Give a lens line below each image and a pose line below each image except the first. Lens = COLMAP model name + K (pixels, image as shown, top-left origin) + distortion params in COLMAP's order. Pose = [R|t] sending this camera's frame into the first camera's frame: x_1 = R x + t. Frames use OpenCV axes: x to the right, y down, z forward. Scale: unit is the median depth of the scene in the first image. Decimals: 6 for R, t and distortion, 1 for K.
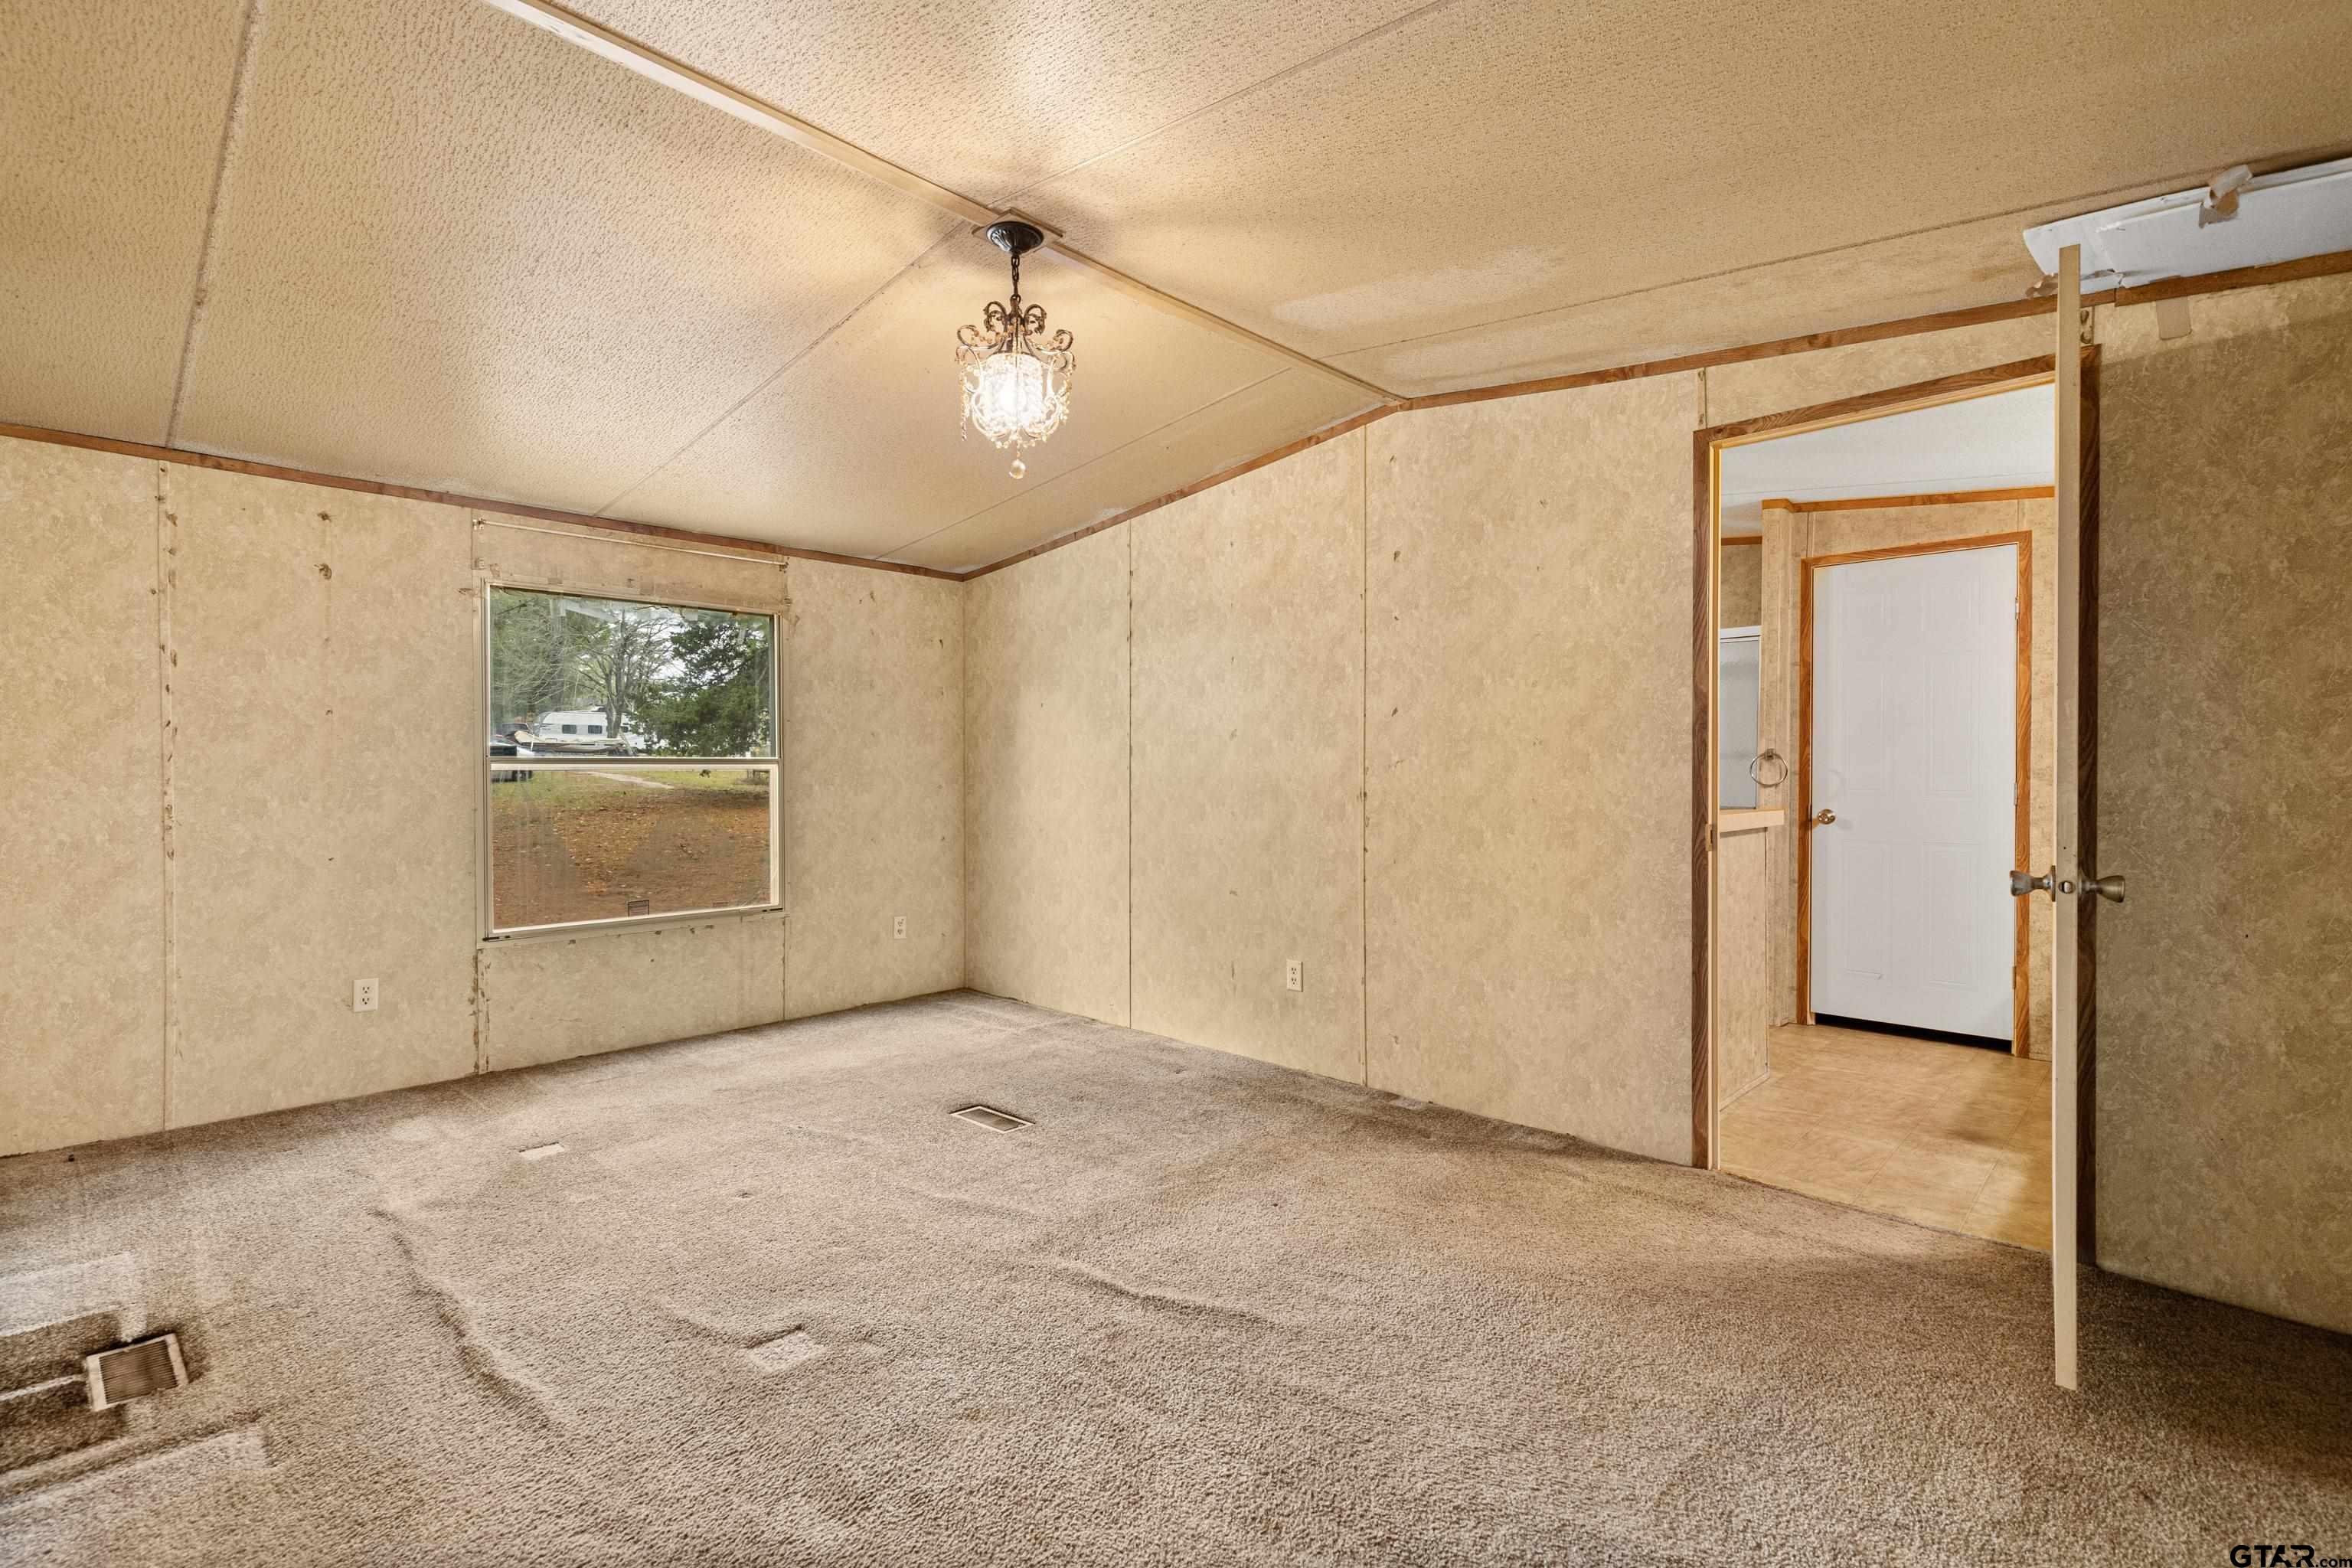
lens RADIAL K [[1050.1, 0, 1170.9], [0, 1050.1, 768.2], [0, 0, 1]] dist [0.000435, 0.000032]
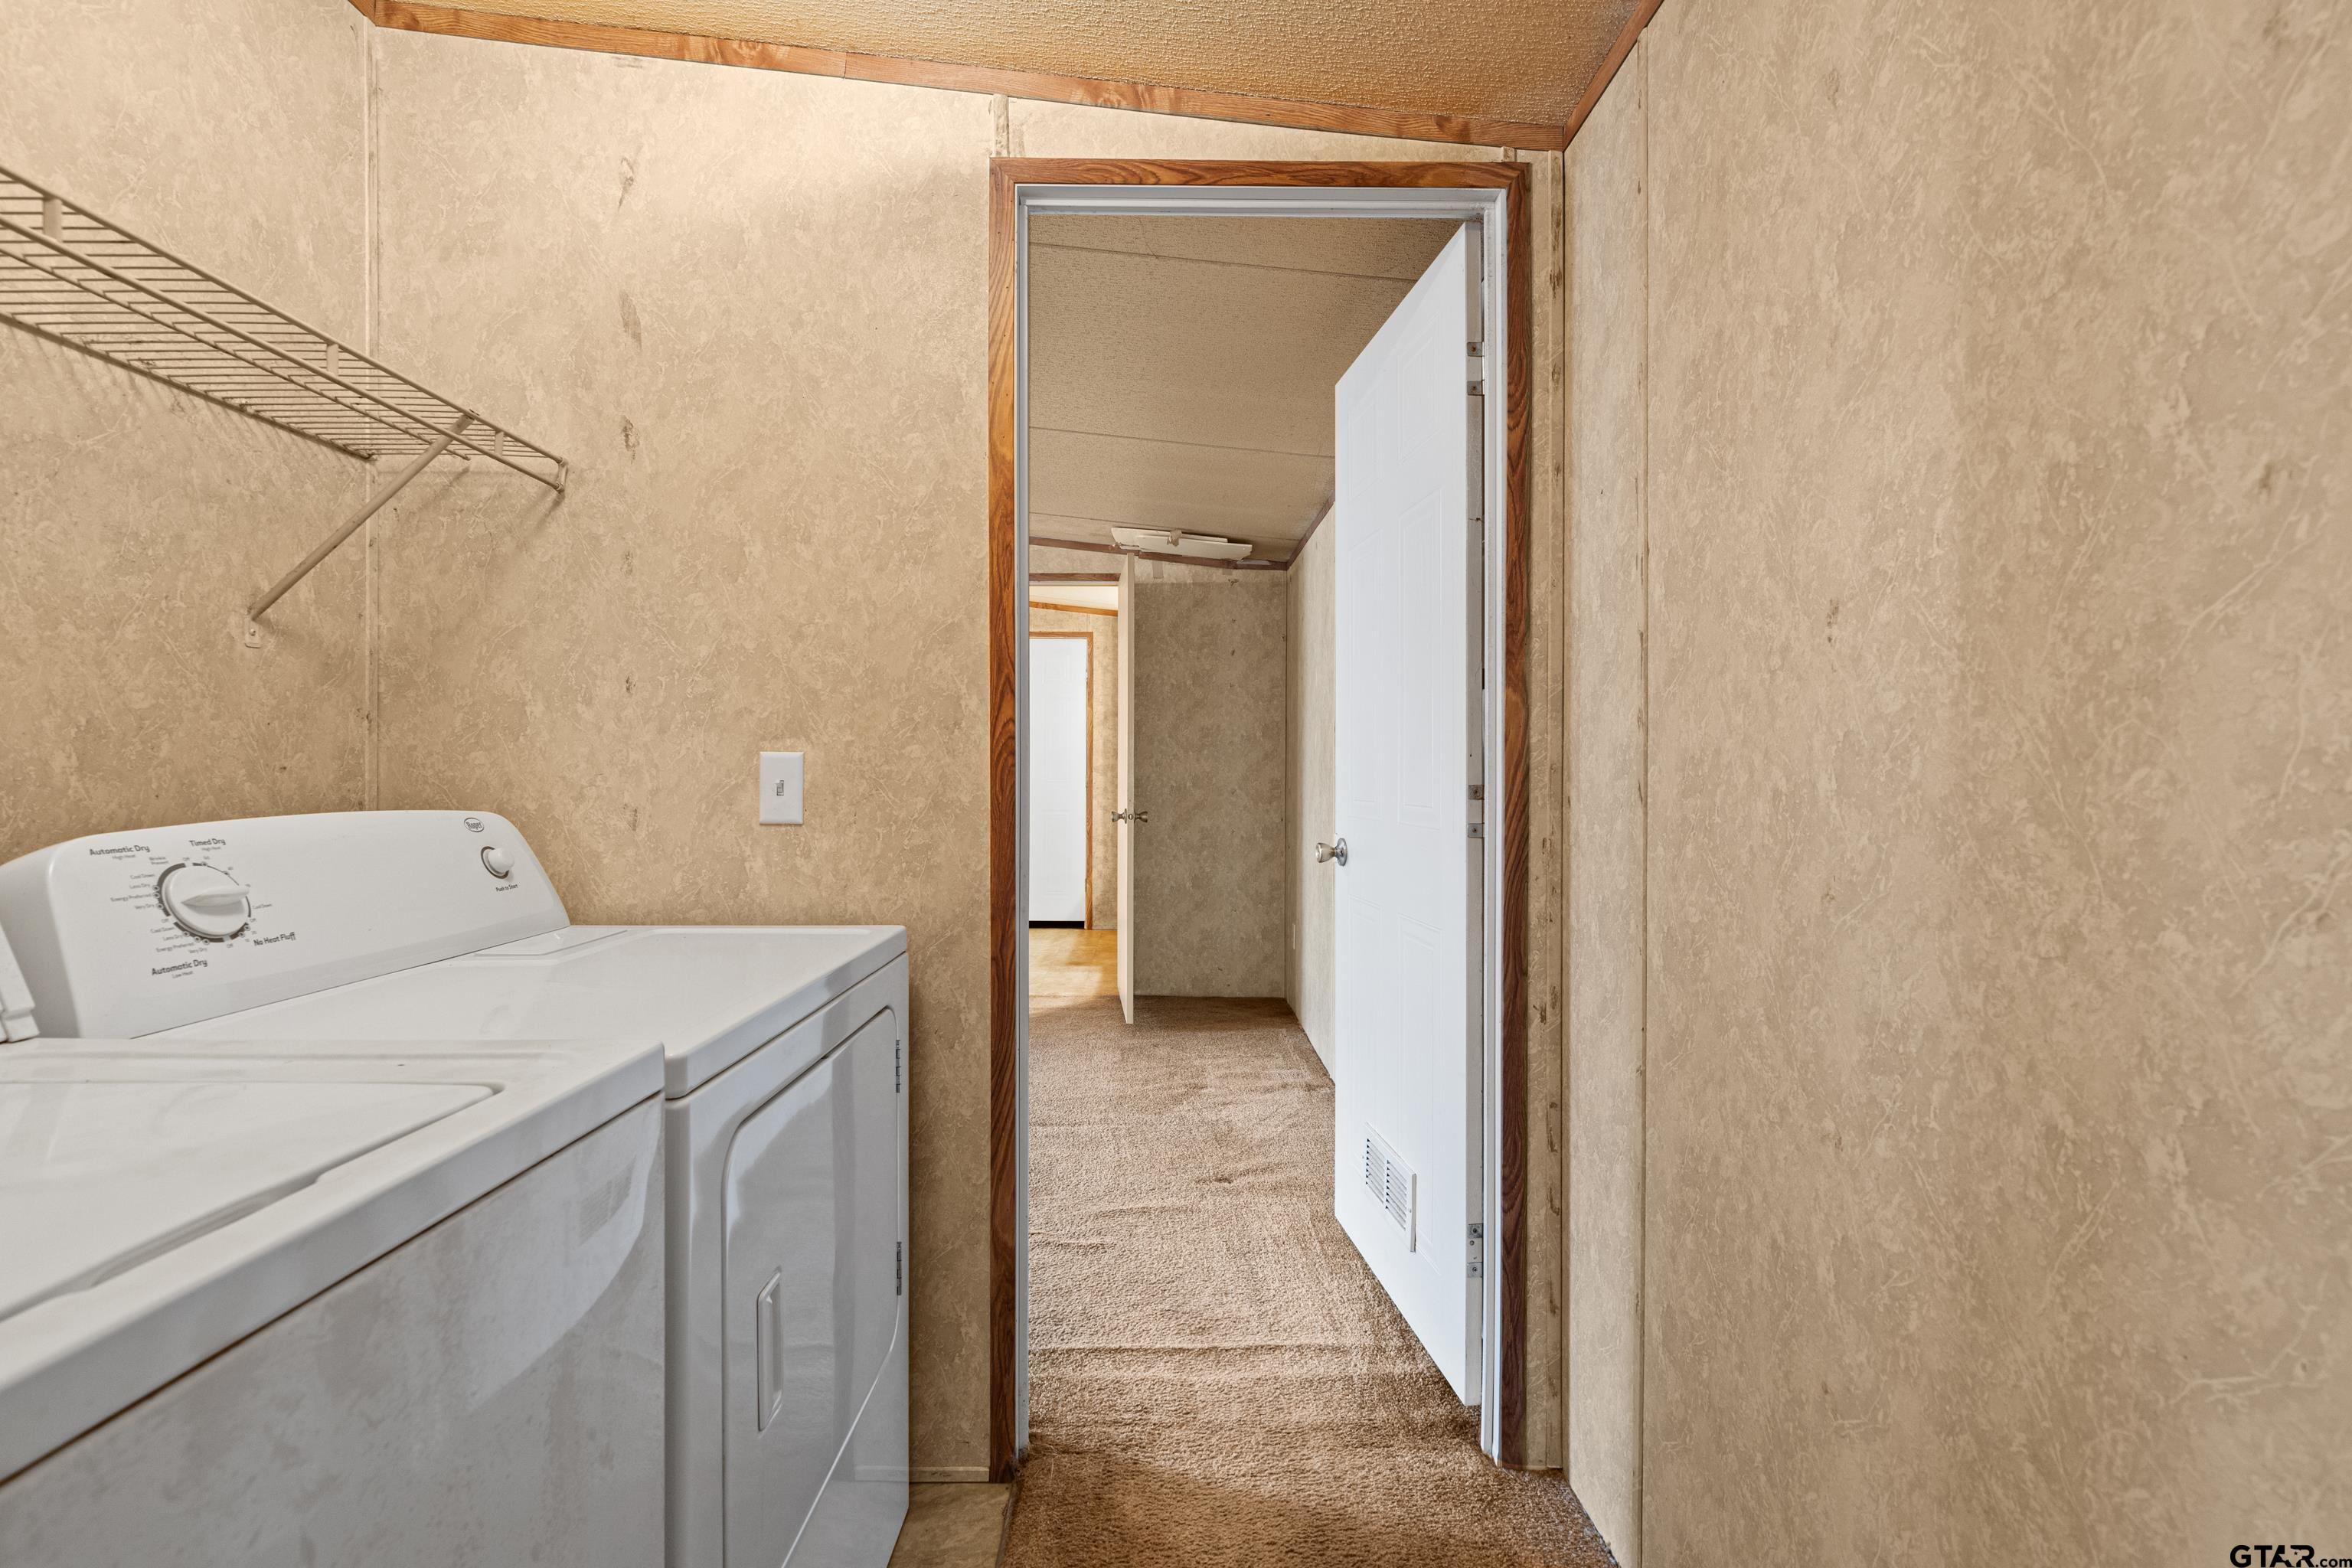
lens RADIAL K [[1050.1, 0, 1170.9], [0, 1050.1, 768.2], [0, 0, 1]] dist [0.000435, 0.000032]
pose [[0.699200, -0.003259, 0.714918, -0.660695], [0.000087, 0.999990, 0.004473, -0.008097], [-0.714926, -0.003065, 0.699194, -0.618372]]
